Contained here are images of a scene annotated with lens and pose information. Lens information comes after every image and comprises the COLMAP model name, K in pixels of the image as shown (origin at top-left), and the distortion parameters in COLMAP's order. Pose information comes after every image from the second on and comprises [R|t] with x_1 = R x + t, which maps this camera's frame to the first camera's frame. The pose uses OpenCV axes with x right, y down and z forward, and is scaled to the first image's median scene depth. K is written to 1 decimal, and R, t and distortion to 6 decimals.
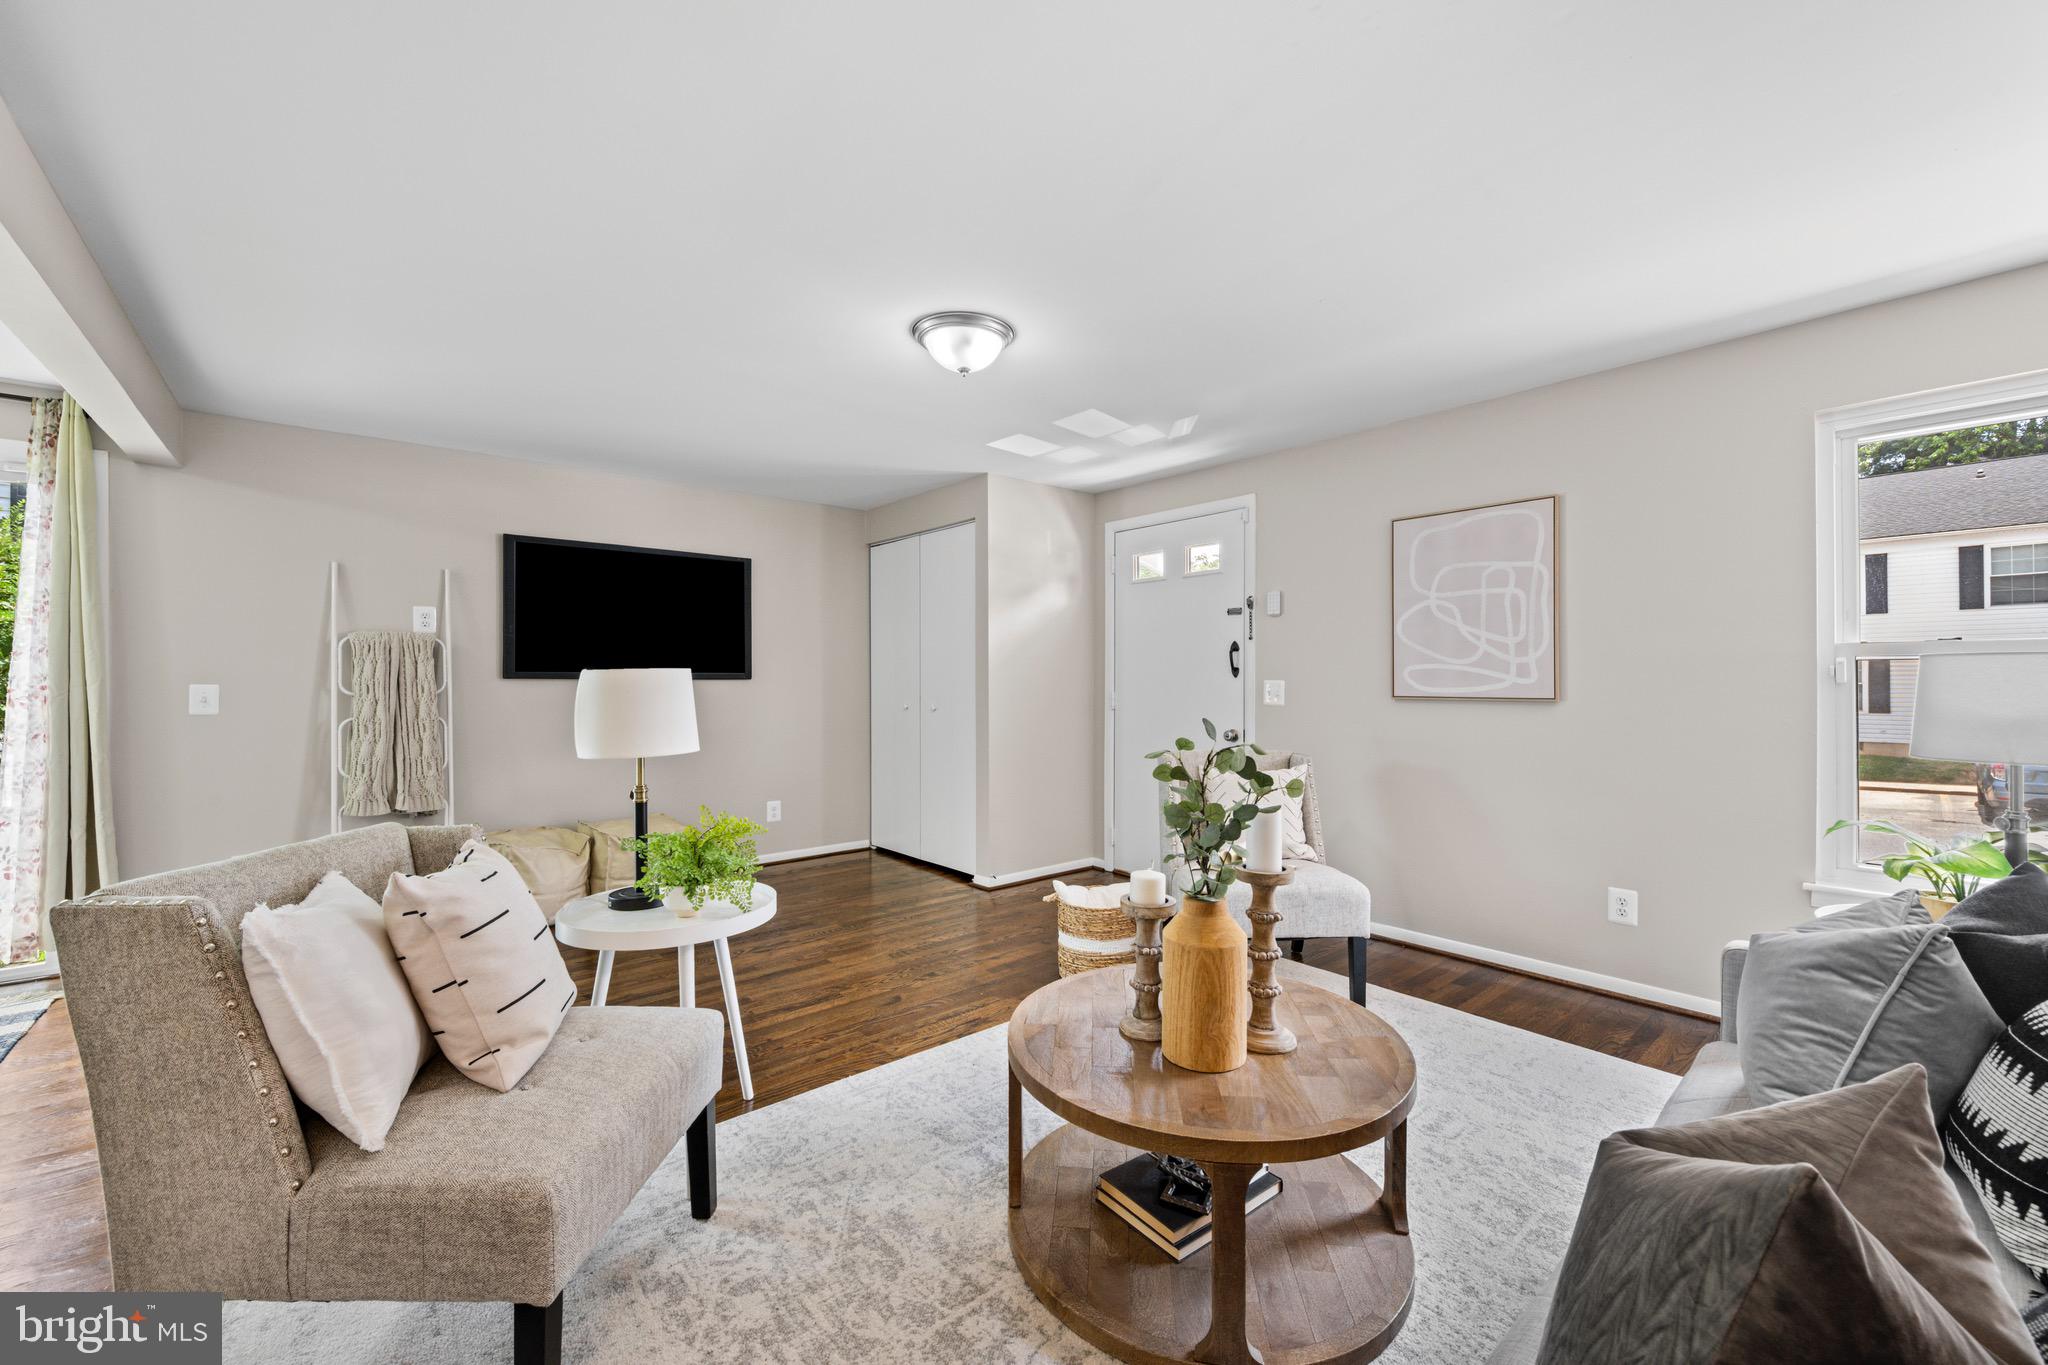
lens RADIAL K [[808.0, 0, 1023.3], [0, 808.0, 681.3], [0, 0, 1]] dist [0.000029, -0.000709]
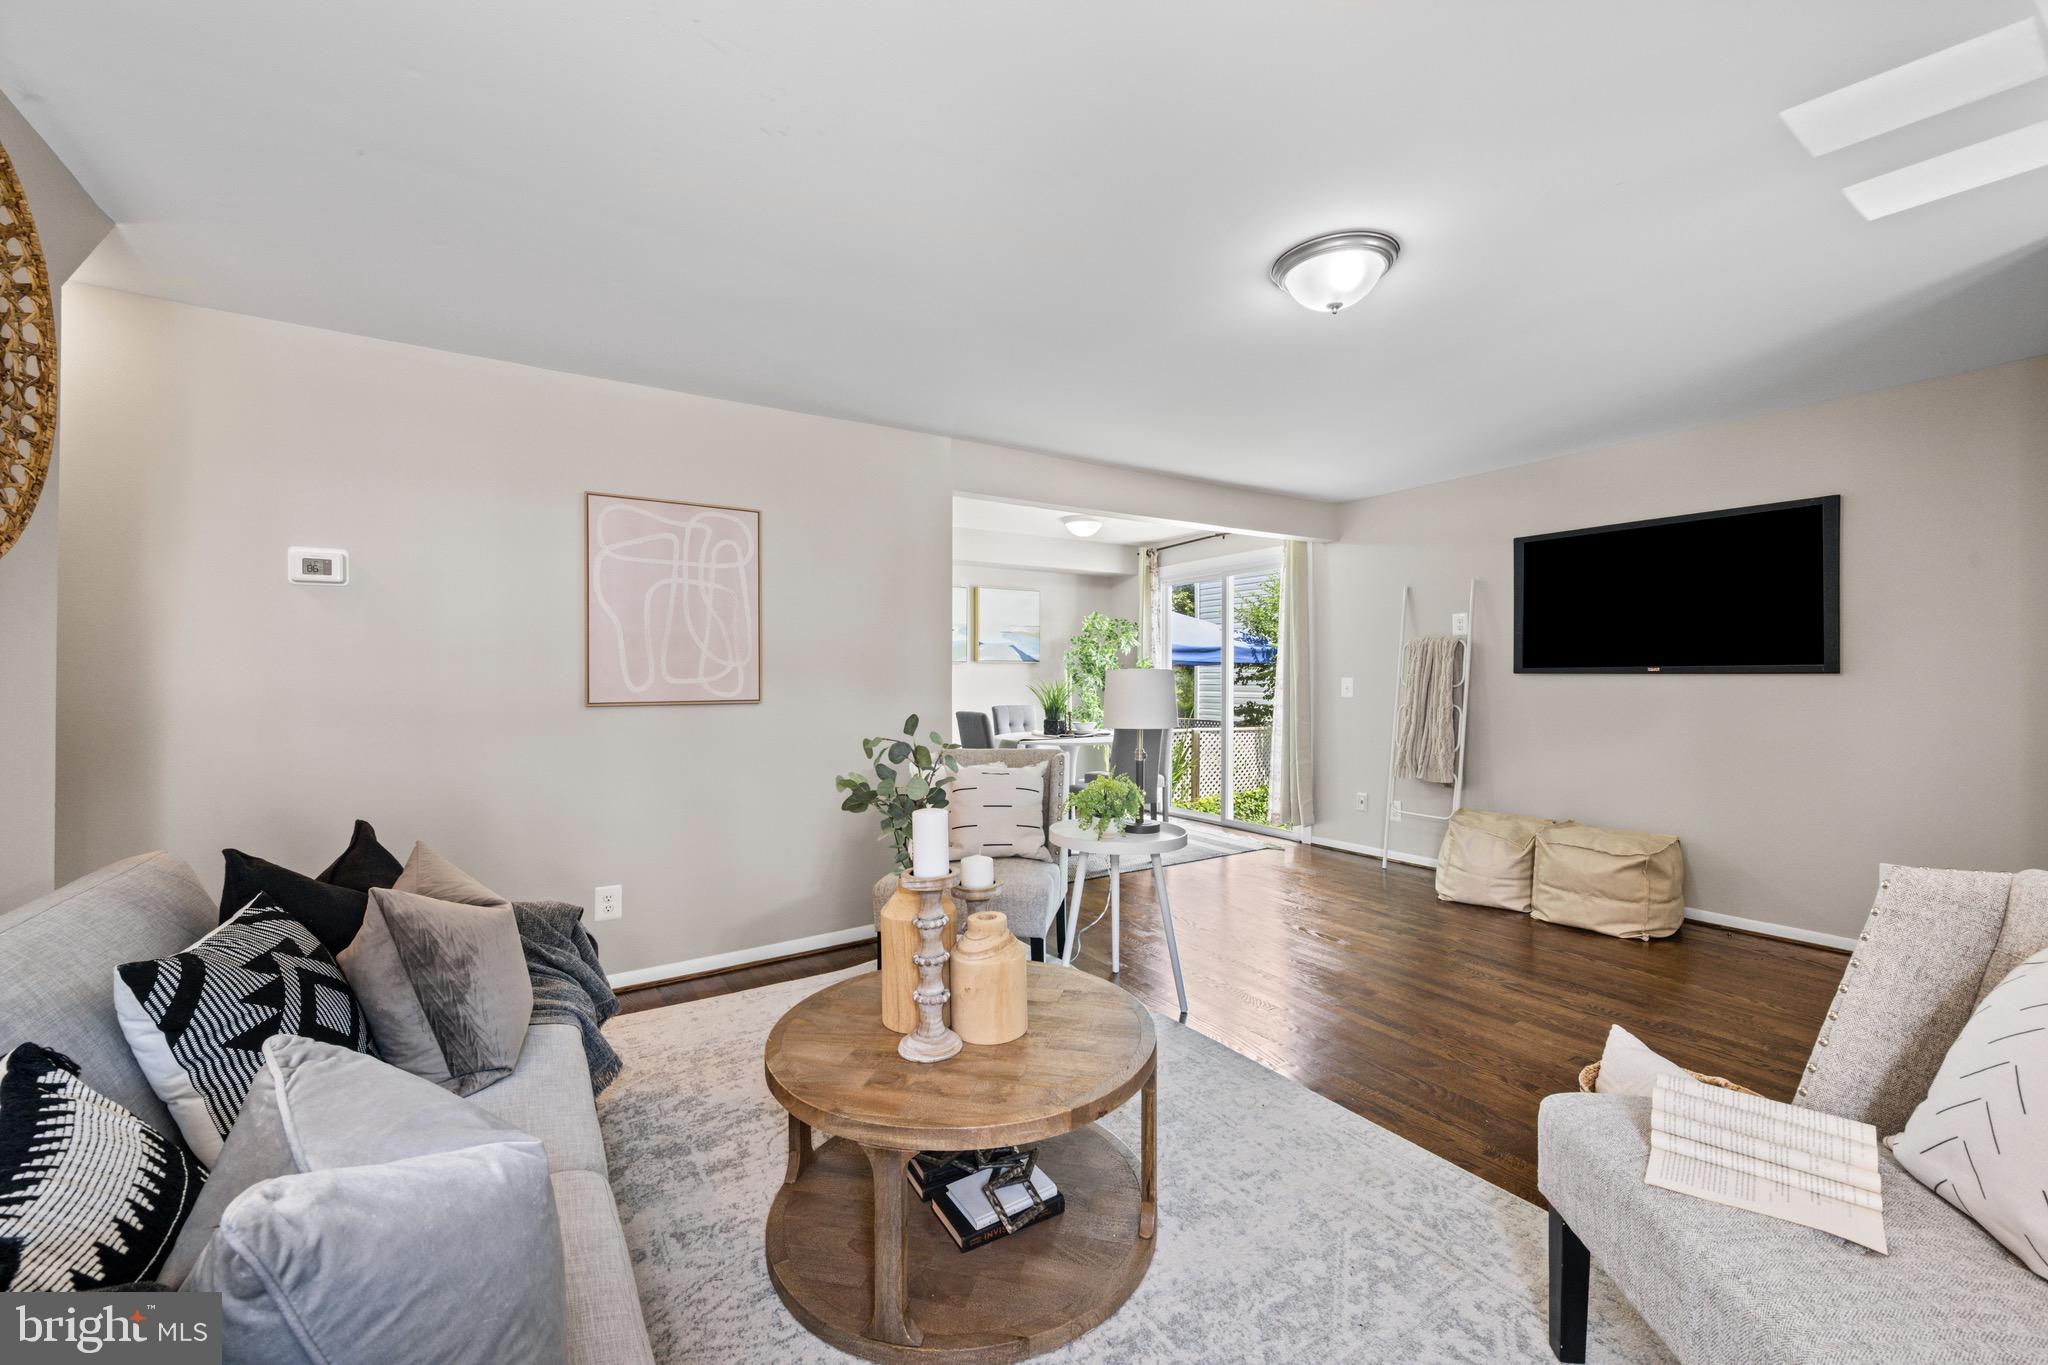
lens RADIAL K [[808.0, 0, 1028.8], [0, 808.0, 680.3], [0, 0, 1]] dist [0.000029, -0.000709]
pose [[-0.141466, 0.004699, -0.989932, 0.596689], [0.004863, 0.999980, 0.004052, -0.001443], [0.989931, -0.004241, -0.141486, 0.605380]]
